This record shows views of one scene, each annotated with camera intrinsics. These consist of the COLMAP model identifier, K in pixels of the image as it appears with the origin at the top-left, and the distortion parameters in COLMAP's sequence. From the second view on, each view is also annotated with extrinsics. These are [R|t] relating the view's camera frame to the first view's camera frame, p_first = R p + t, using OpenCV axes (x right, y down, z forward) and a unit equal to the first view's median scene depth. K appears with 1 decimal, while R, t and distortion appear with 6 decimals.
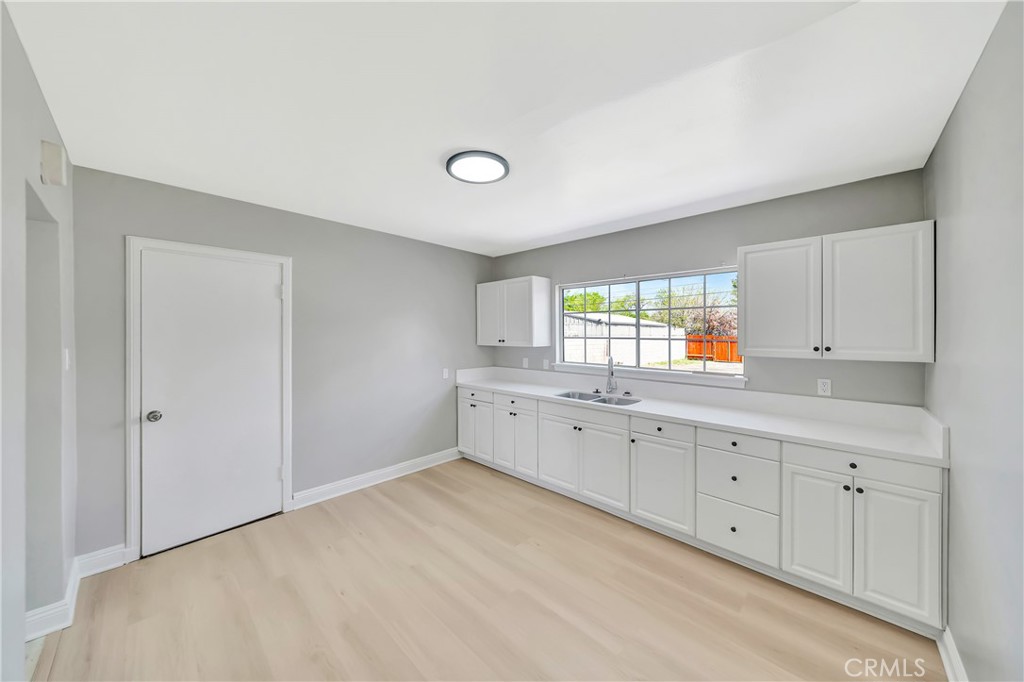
lens RADIAL K [[365.9, 0, 512.4], [0, 365.9, 343.0], [0, 0, 1]] dist [-0.004220, 0.000480]
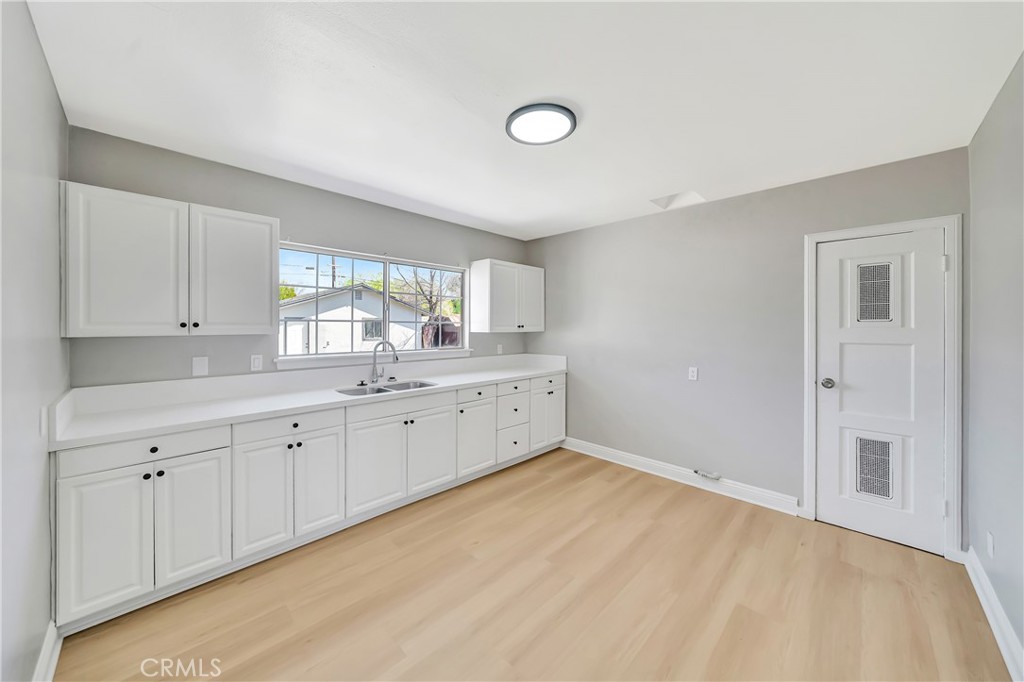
lens RADIAL K [[365.9, 0, 512.2], [0, 365.9, 316.9], [0, 0, 1]] dist [-0.004220, 0.000480]
pose [[-0.006850, 0.009131, 0.999935, -0.668420], [0.010766, 0.999901, -0.009057, -0.011079], [-0.999919, 0.010704, -0.006947, 0.703492]]
